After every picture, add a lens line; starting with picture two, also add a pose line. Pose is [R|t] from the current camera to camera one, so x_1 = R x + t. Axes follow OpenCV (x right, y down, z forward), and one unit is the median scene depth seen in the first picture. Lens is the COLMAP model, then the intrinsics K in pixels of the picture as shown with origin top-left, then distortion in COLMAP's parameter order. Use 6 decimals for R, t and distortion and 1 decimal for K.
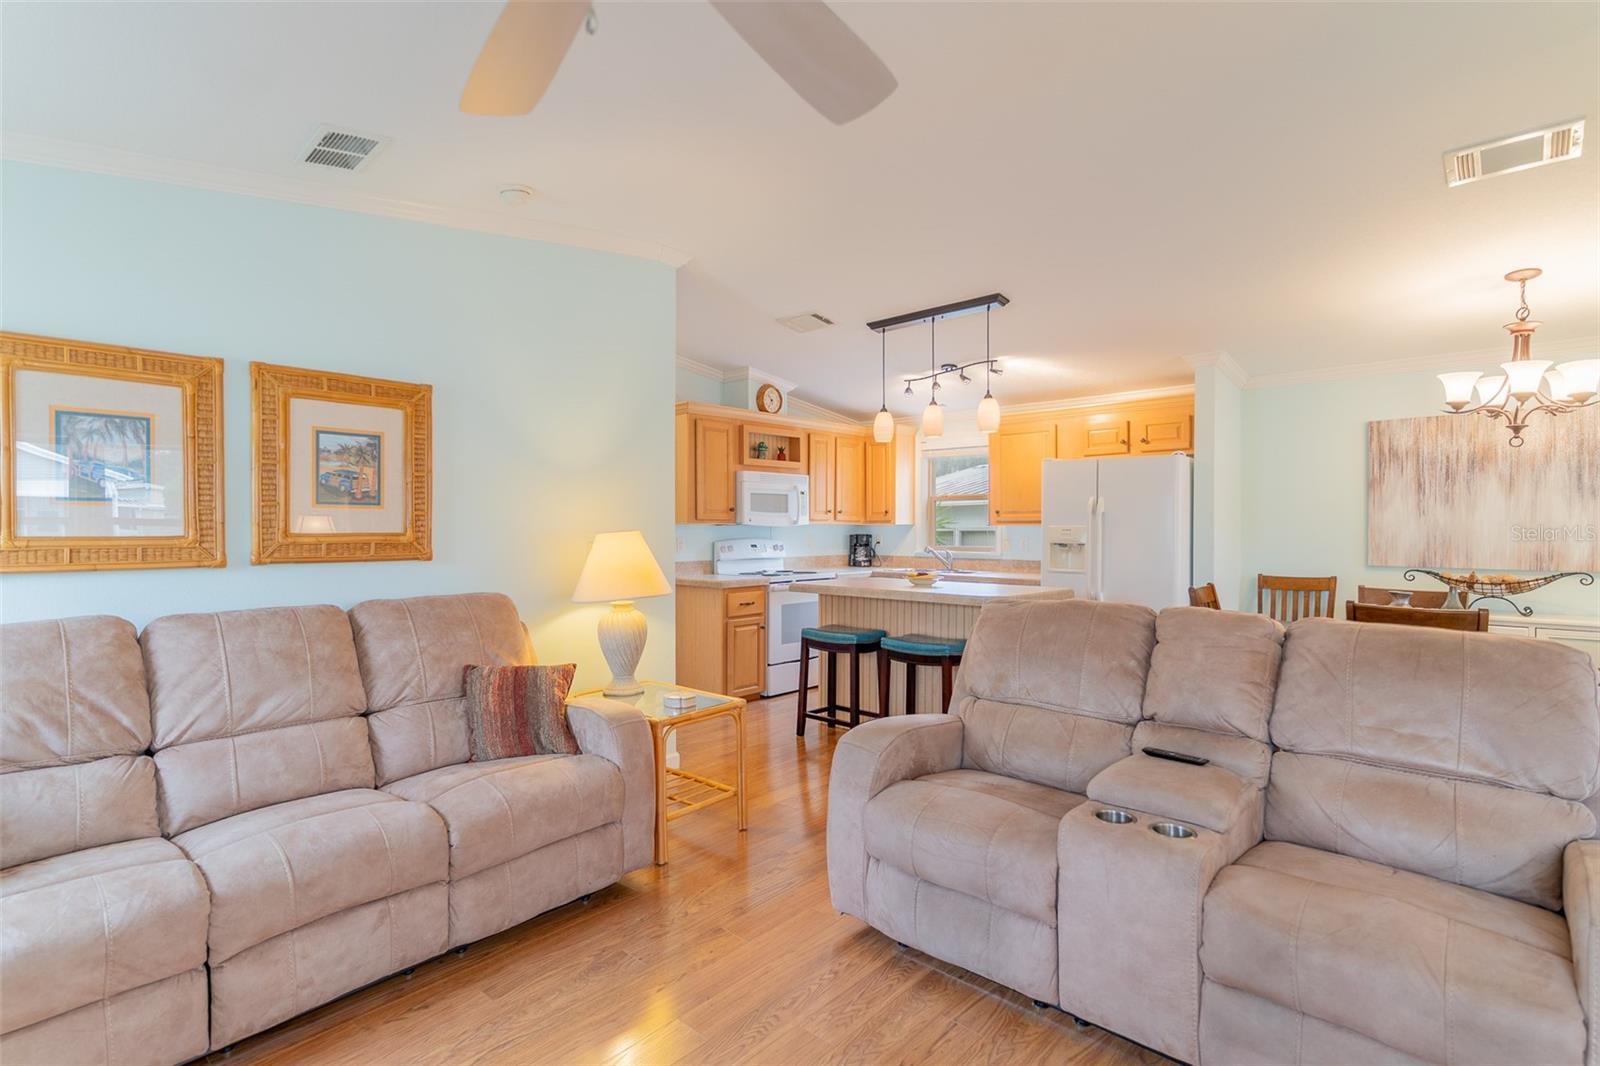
lens RADIAL K [[762.2, 0, 800.0], [0, 762.2, 533.0], [0, 0, 1]] dist [0.005393, -0.000035]
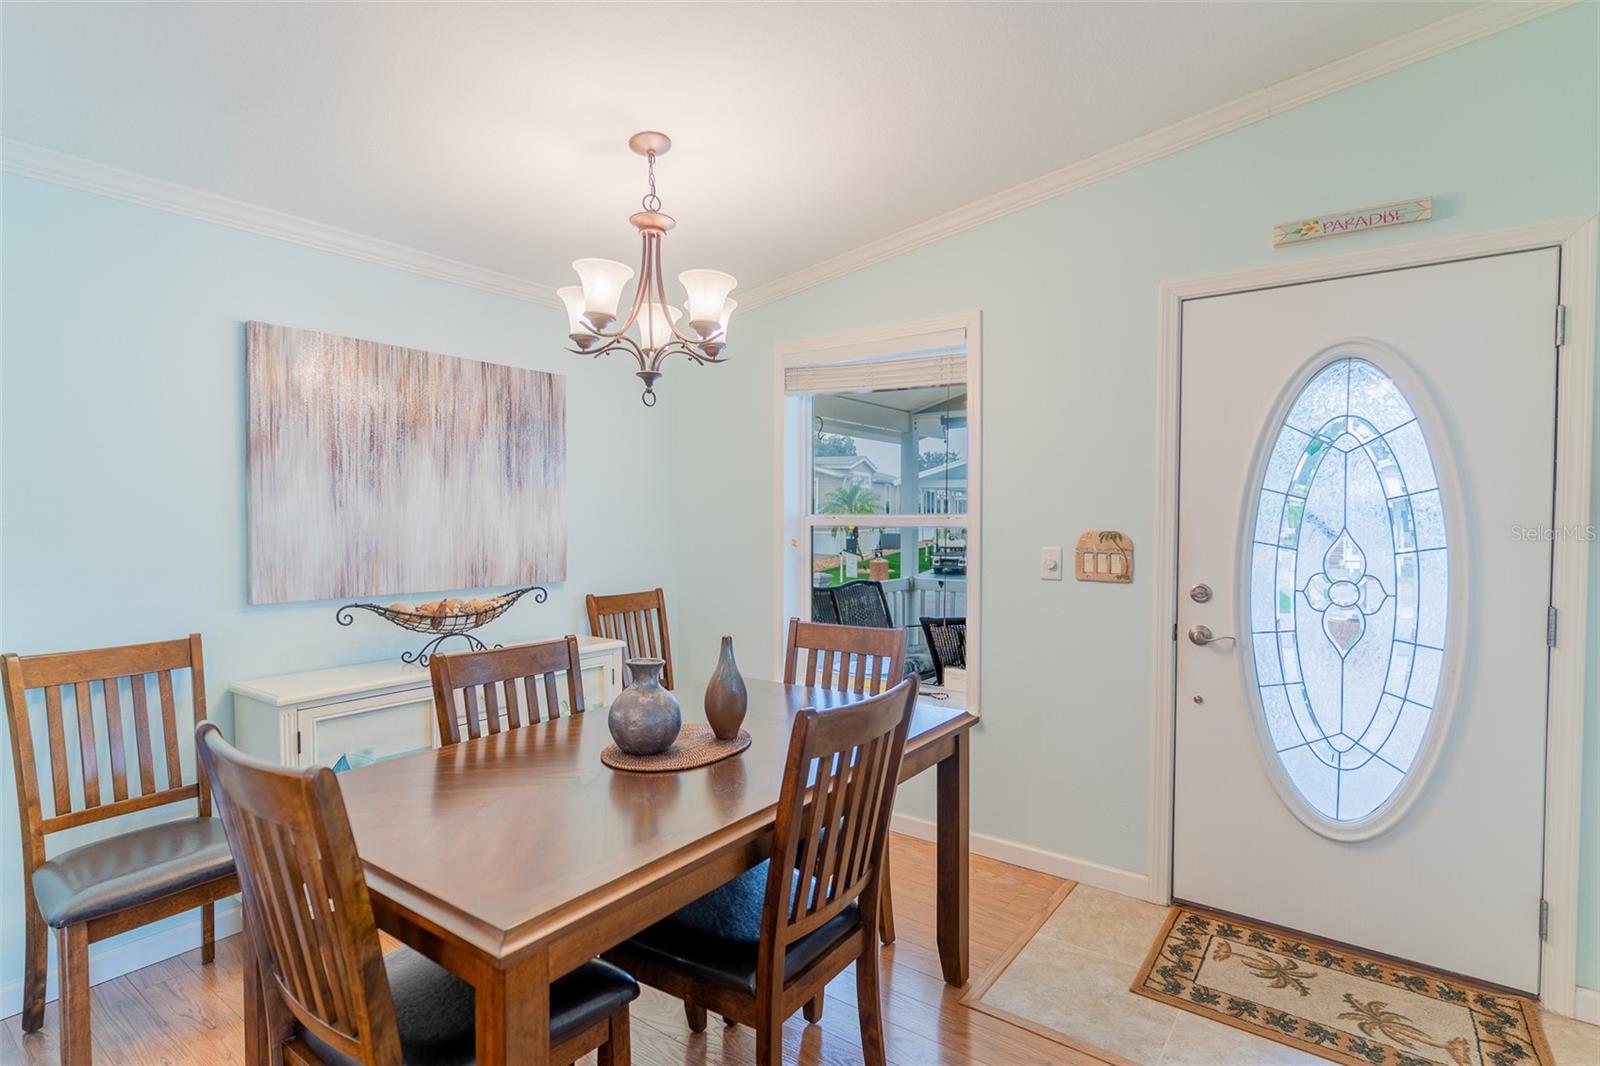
lens RADIAL K [[830.6, 0, 800.0], [0, 830.6, 533.0], [0, 0, 1]] dist [-0.000358, 0.061740]
pose [[-0.103156, -0.013482, 0.994574, 0.123885], [0.016467, 0.999748, 0.015260, -0.006424], [-0.994529, 0.017952, -0.102908, 0.571259]]
